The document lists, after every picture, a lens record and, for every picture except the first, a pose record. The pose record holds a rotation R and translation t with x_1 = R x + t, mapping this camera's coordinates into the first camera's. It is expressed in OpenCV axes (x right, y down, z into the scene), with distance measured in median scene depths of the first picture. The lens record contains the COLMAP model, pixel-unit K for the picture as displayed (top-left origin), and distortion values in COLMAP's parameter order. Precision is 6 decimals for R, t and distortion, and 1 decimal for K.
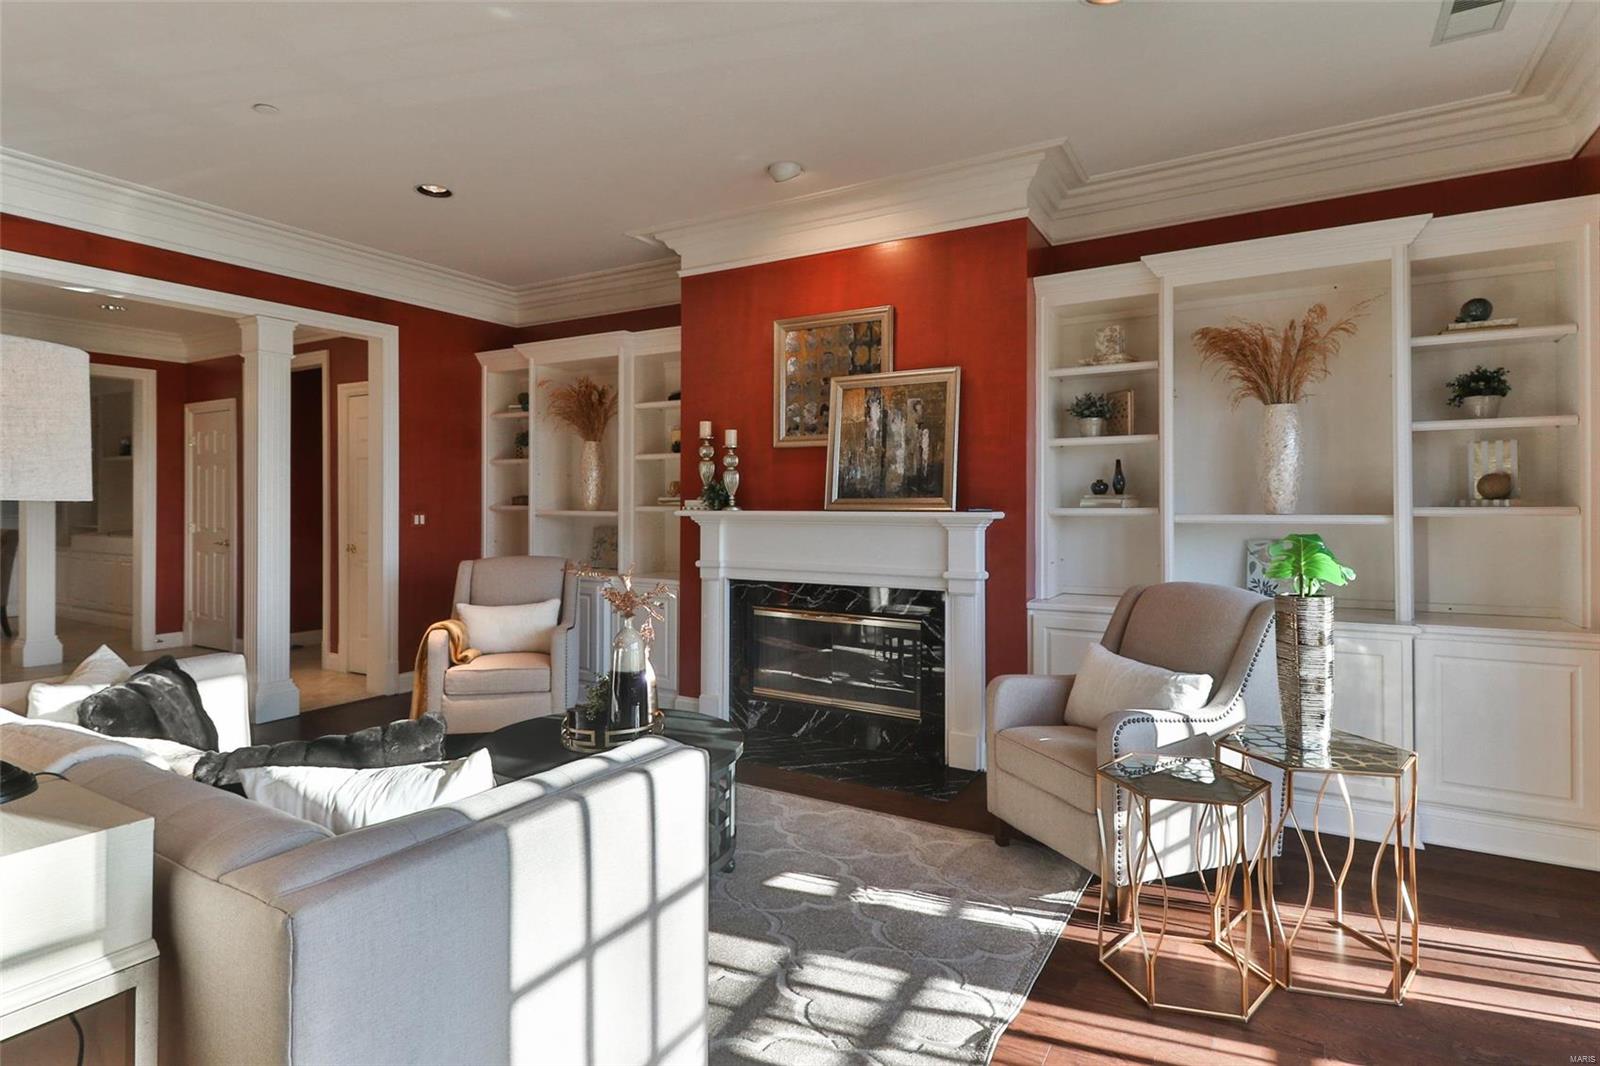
lens RADIAL K [[846.8, 0, 795.3], [0, 846.8, 509.2], [0, 0, 1]] dist [0.015636, -0.001703]
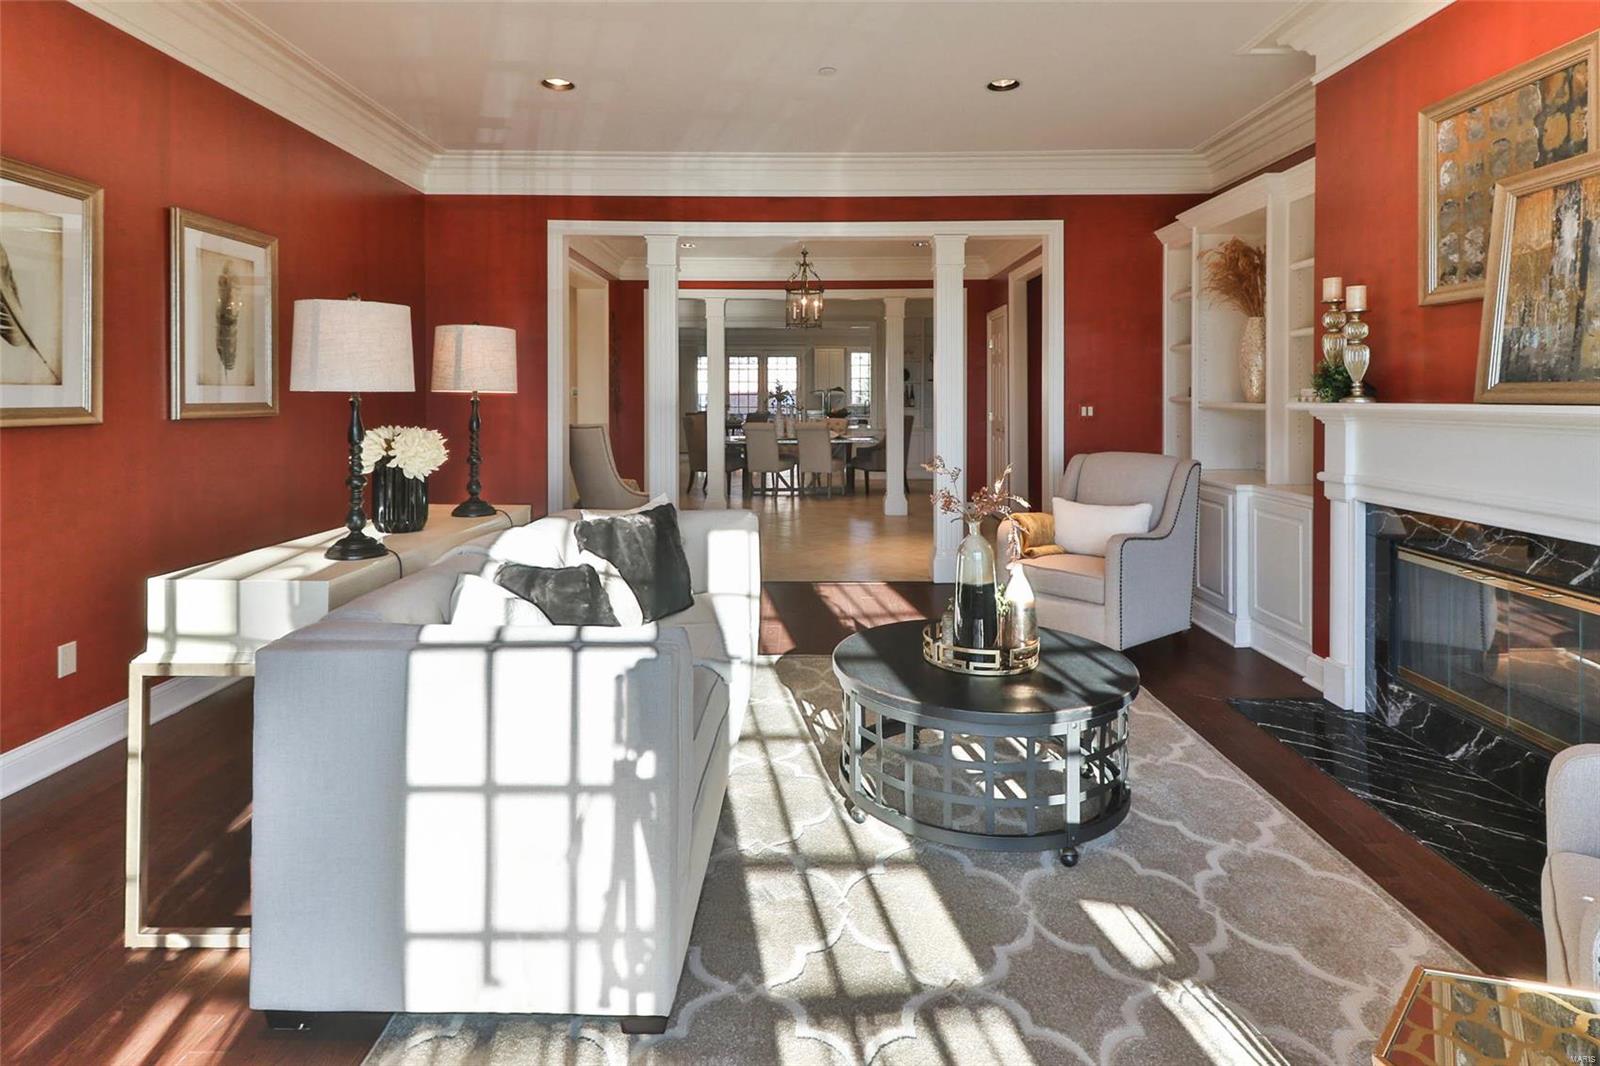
lens RADIAL K [[847.2, 0, 778.4], [0, 847.2, 405.7], [0, 0, 1]] dist [0.024799, -0.014086]
pose [[0.507358, 0.006986, -0.861707, 0.302254], [-0.003286, 0.999976, 0.006172, 0.001353], [0.861729, -0.000300, 0.507368, 0.249881]]
